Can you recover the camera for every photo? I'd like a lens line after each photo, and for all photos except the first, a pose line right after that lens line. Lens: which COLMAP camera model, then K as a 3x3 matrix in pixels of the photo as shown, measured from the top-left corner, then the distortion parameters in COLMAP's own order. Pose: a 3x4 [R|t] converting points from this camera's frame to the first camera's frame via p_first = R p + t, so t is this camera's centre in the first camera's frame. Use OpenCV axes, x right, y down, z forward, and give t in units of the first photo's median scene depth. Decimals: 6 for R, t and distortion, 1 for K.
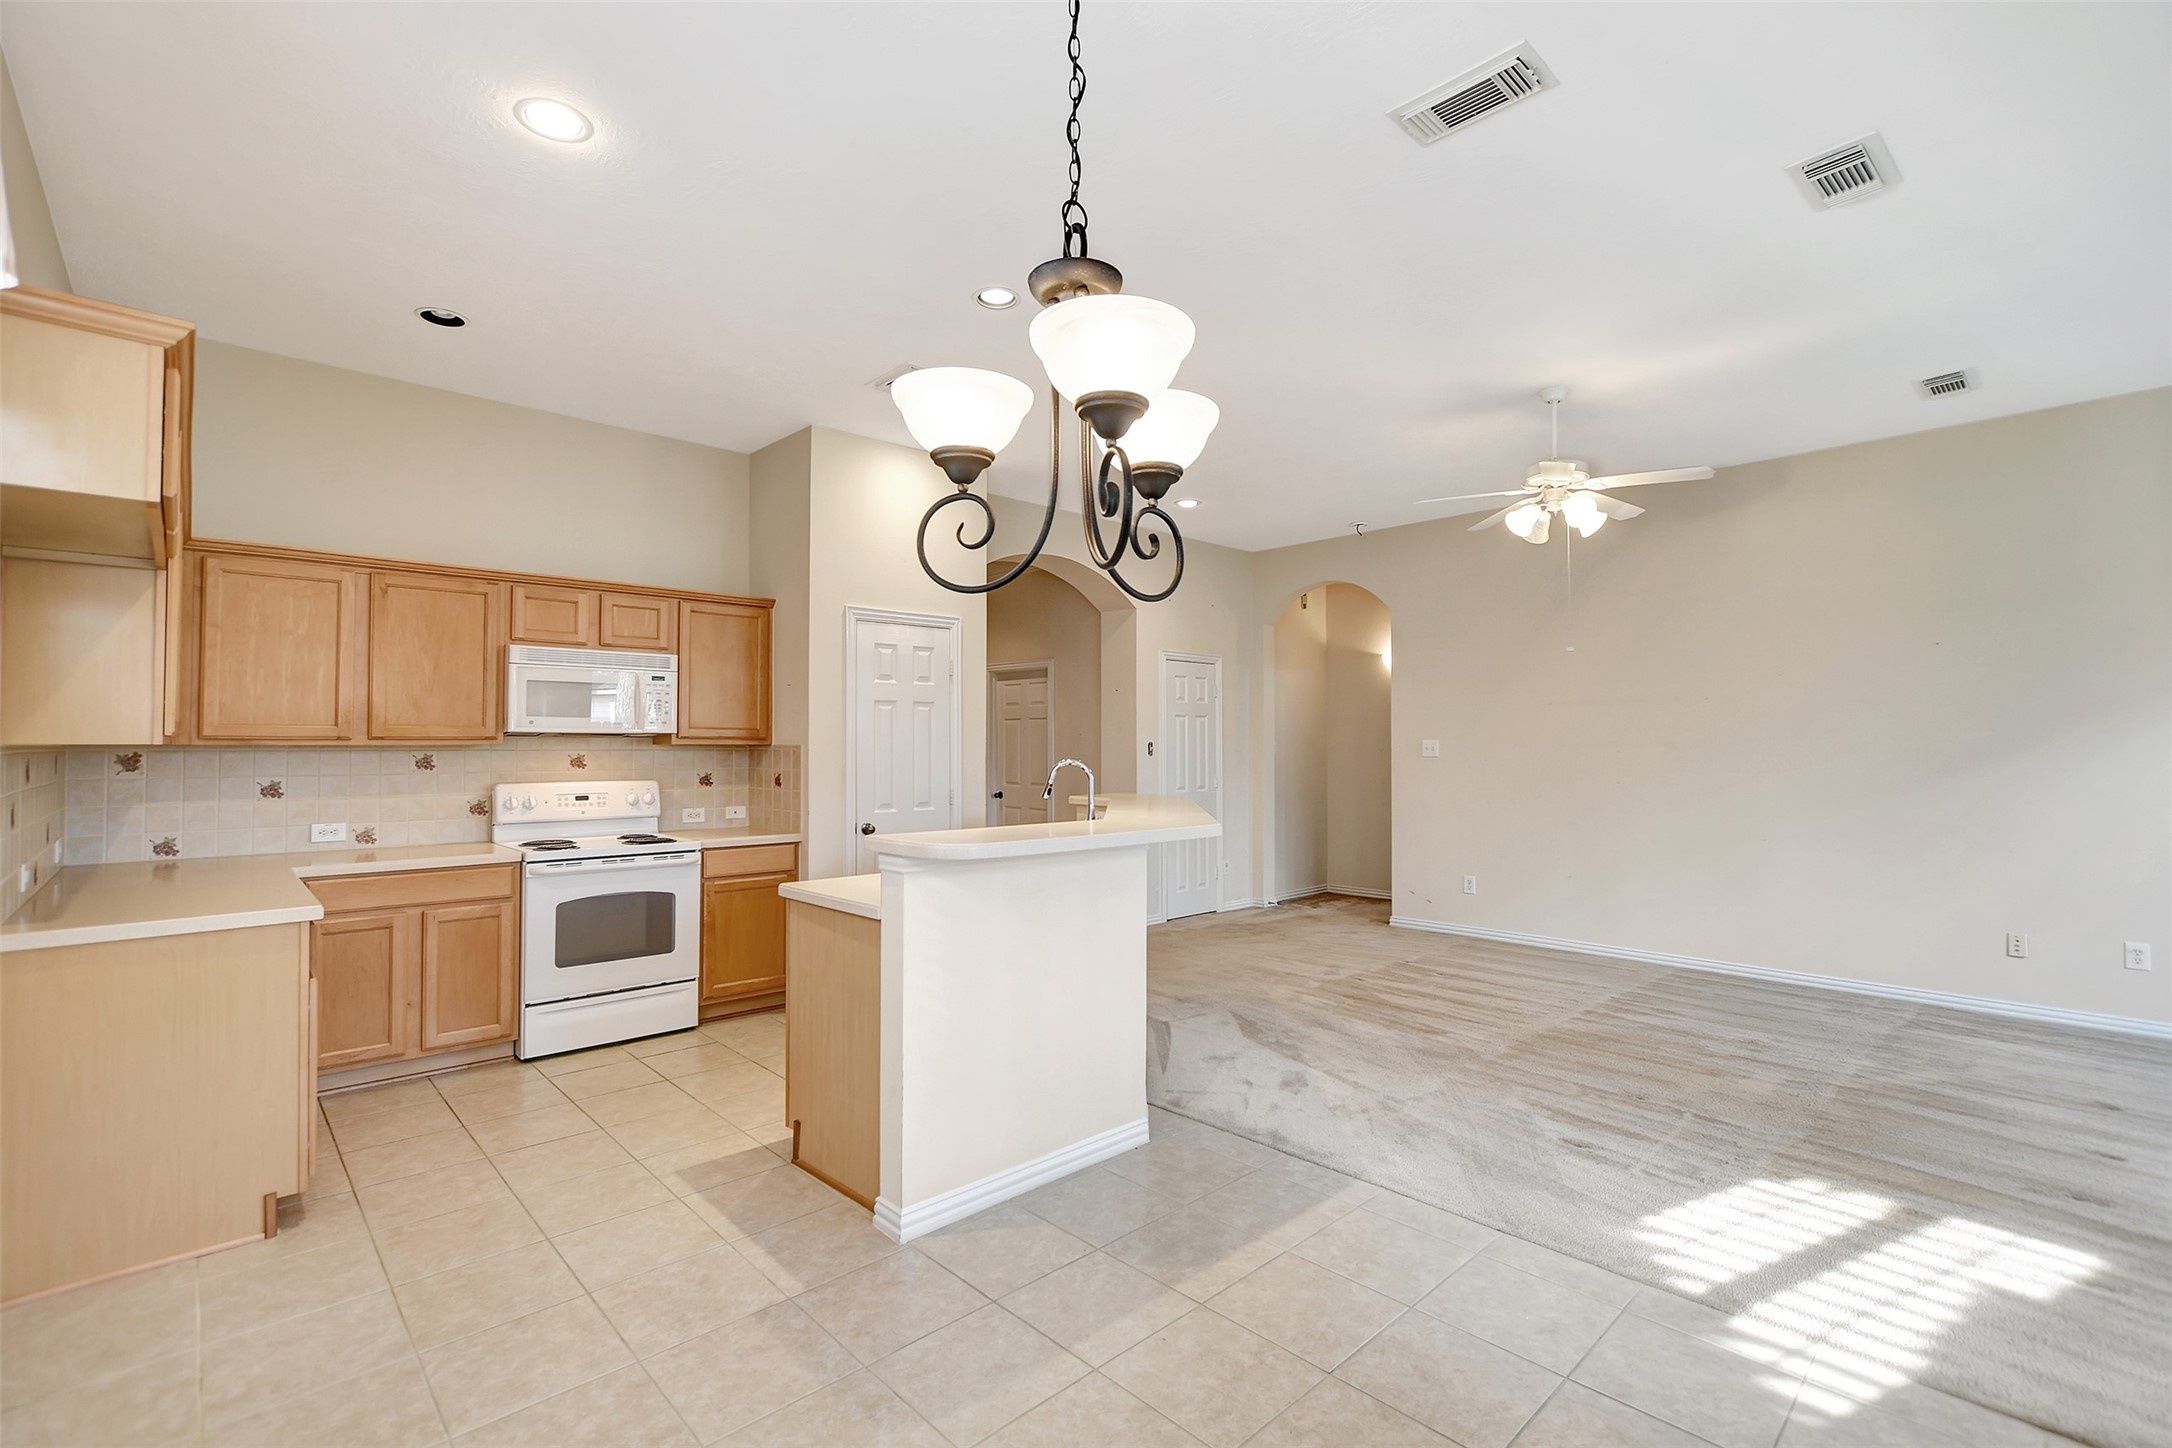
lens RADIAL K [[946.9, 0, 1073.5], [0, 946.9, 731.4], [0, 0, 1]] dist [-0.018976, 0.000831]
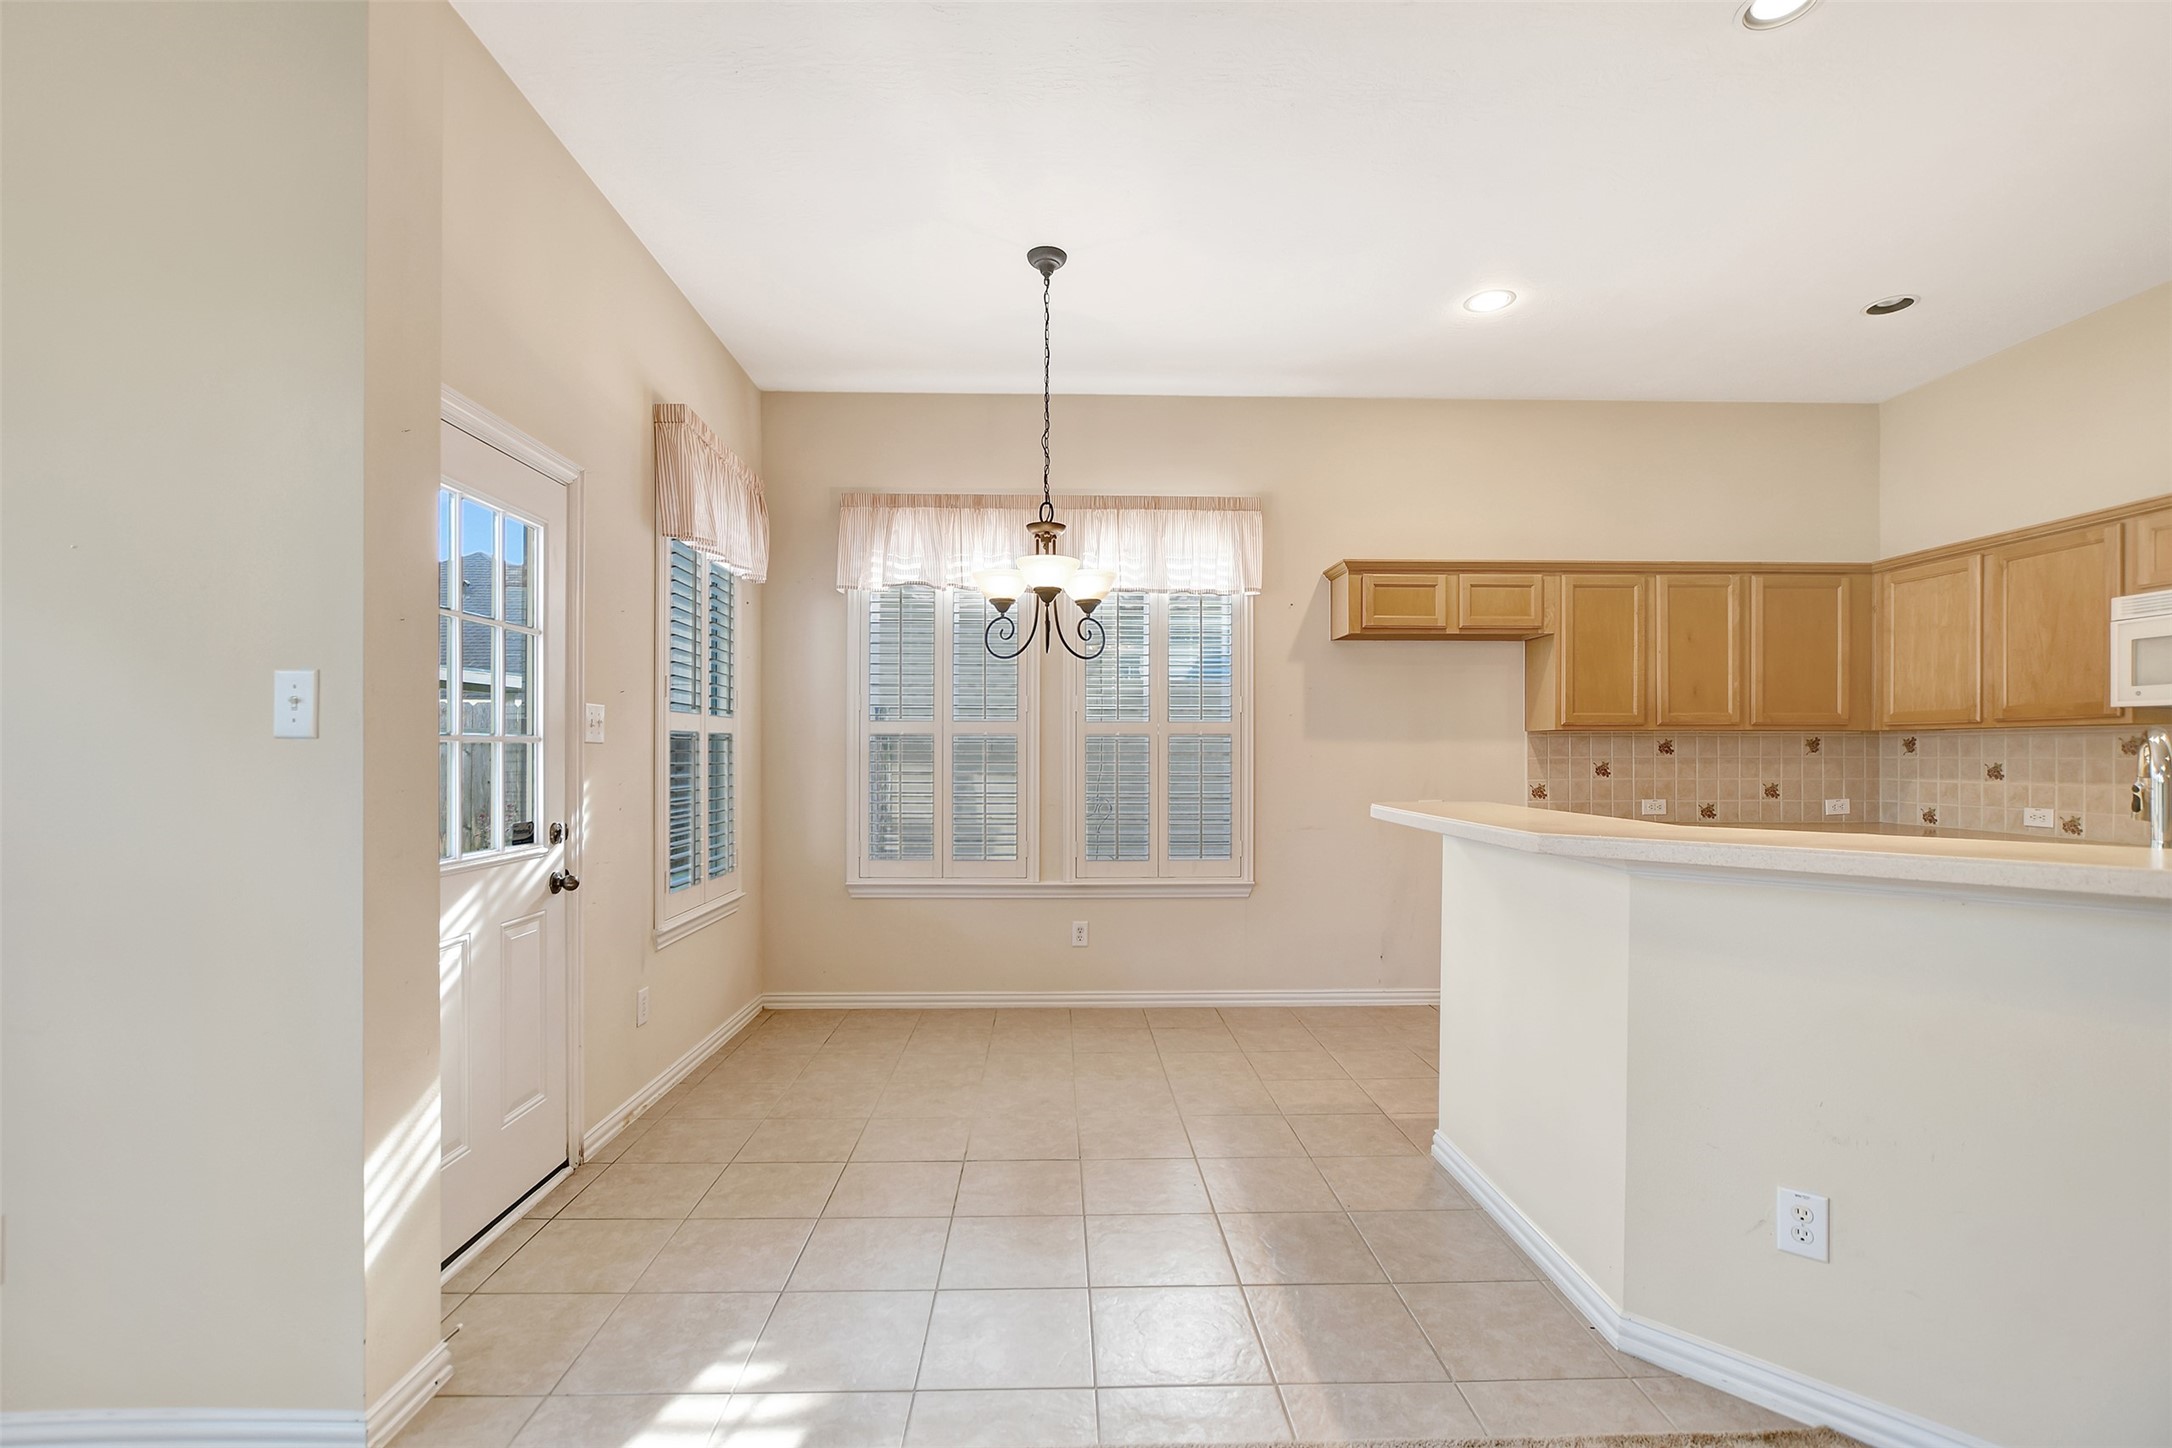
lens RADIAL K [[946.9, 0, 1072.2], [0, 946.9, 738.6], [0, 0, 1]] dist [-0.018976, 0.000831]
pose [[-0.660529, -0.008812, -0.750749, 0.613615], [0.011503, 0.999695, -0.021854, 0.036734], [0.750712, -0.023071, -0.660226, 0.908689]]
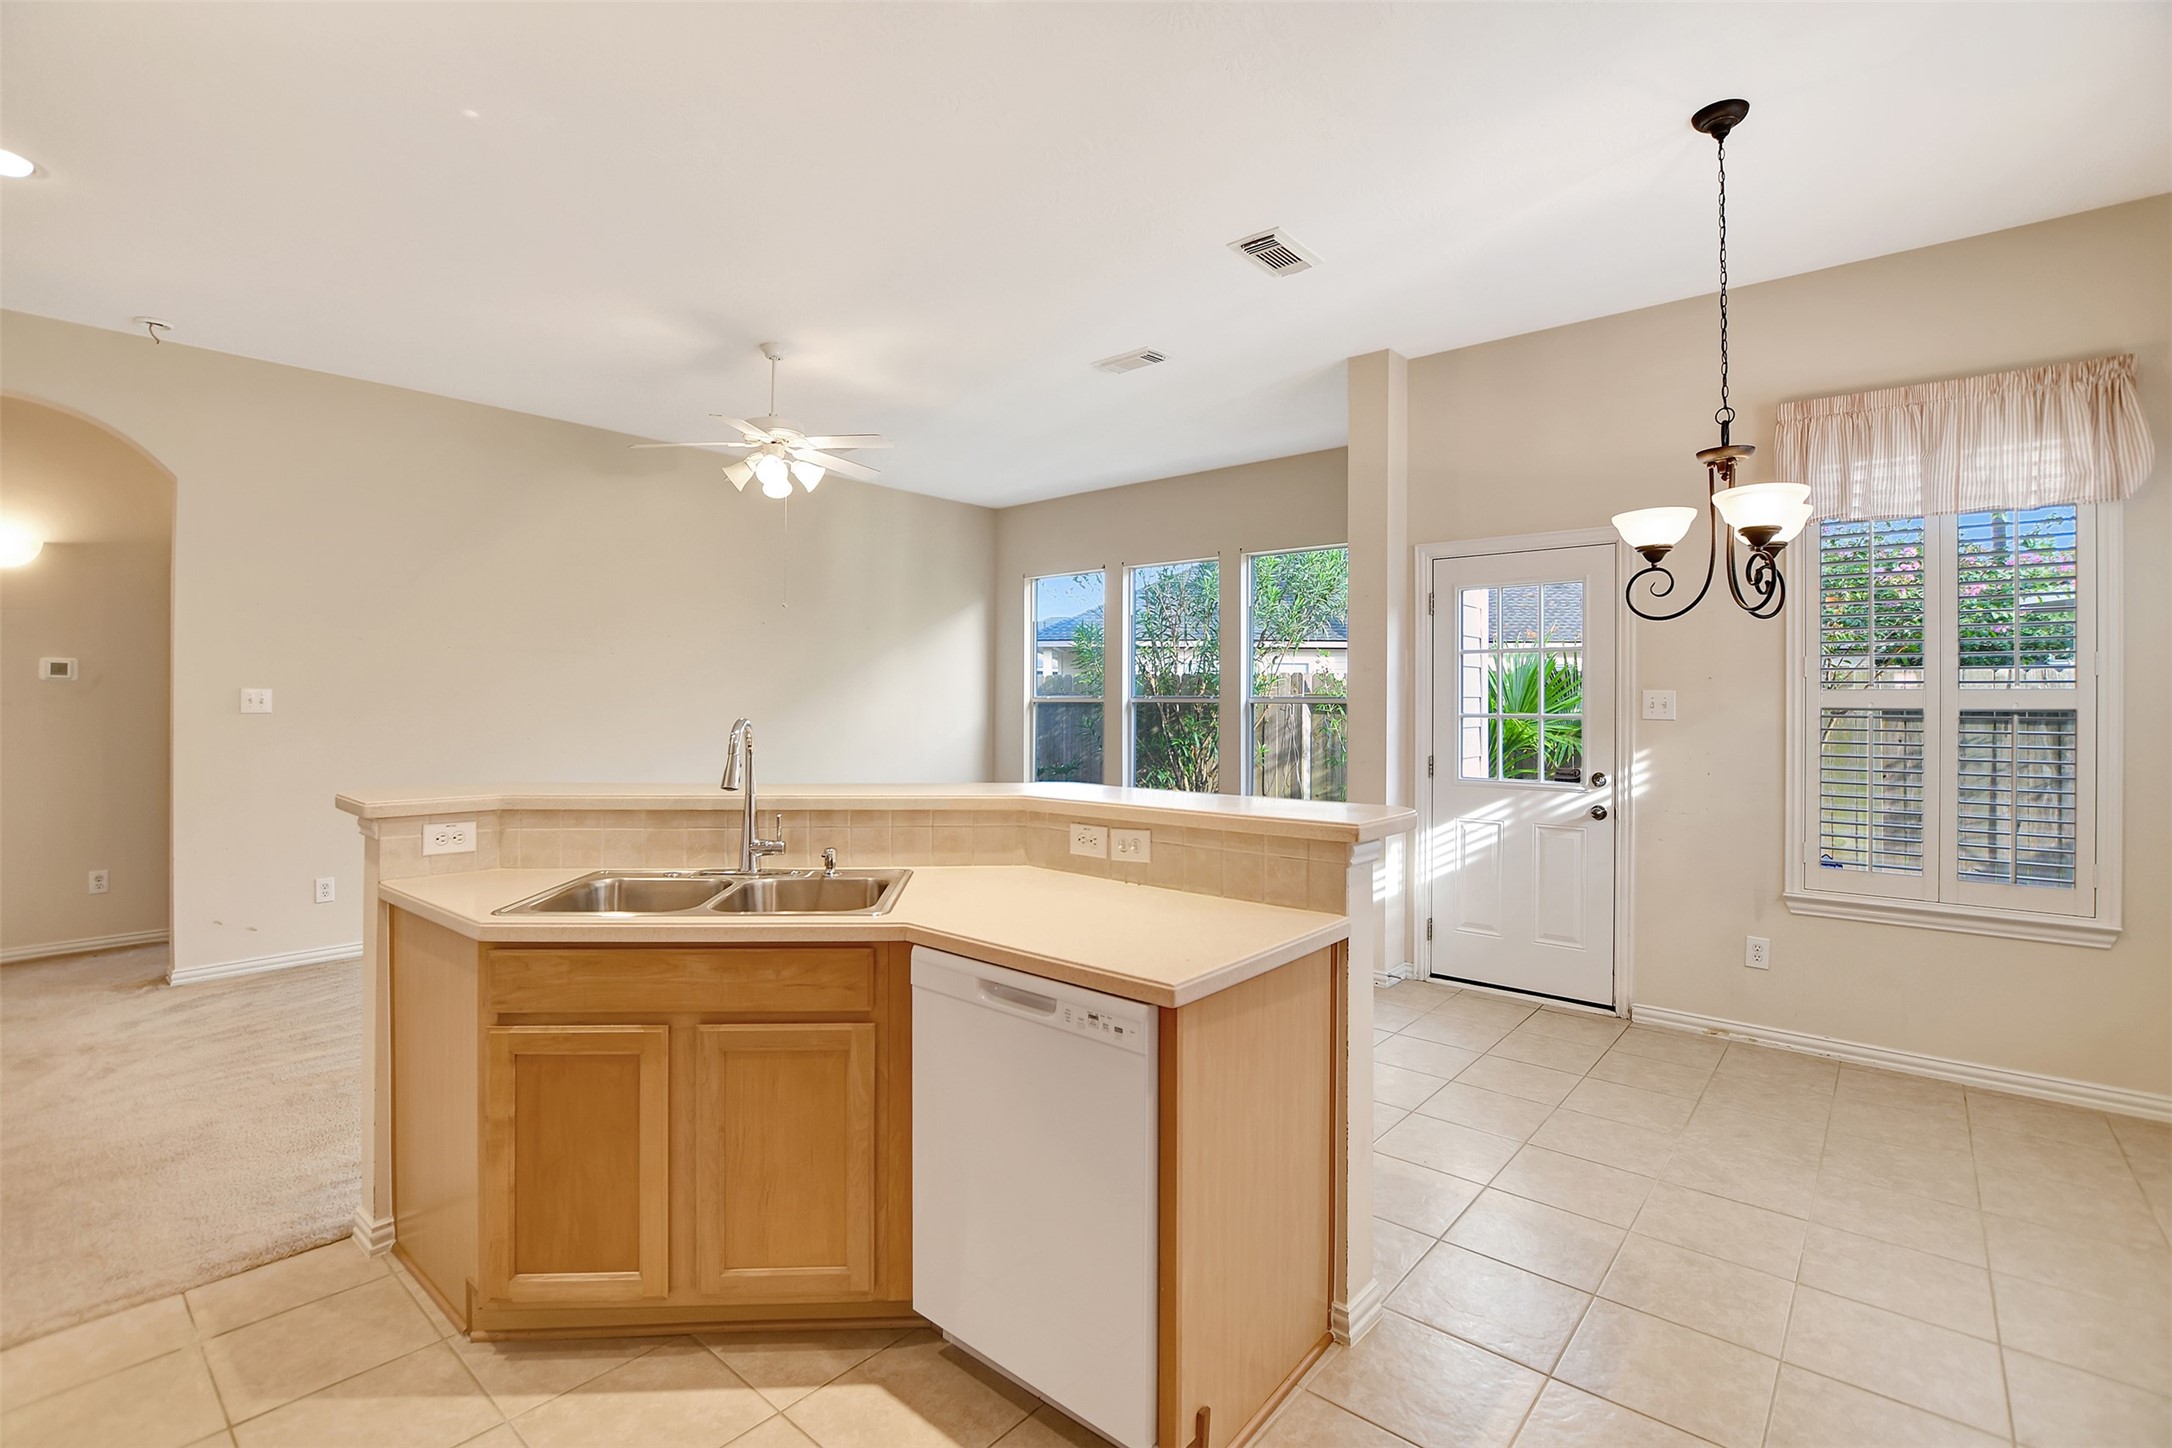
lens RADIAL K [[946.9, 0, 1086.8], [0, 946.9, 723.4], [0, 0, 1]] dist [-0.018976, 0.000831]
pose [[-0.121699, -0.006688, 0.992545, -0.588033], [-0.021141, 0.999768, 0.004144, 0.033598], [-0.992342, -0.020479, -0.121812, 0.846873]]
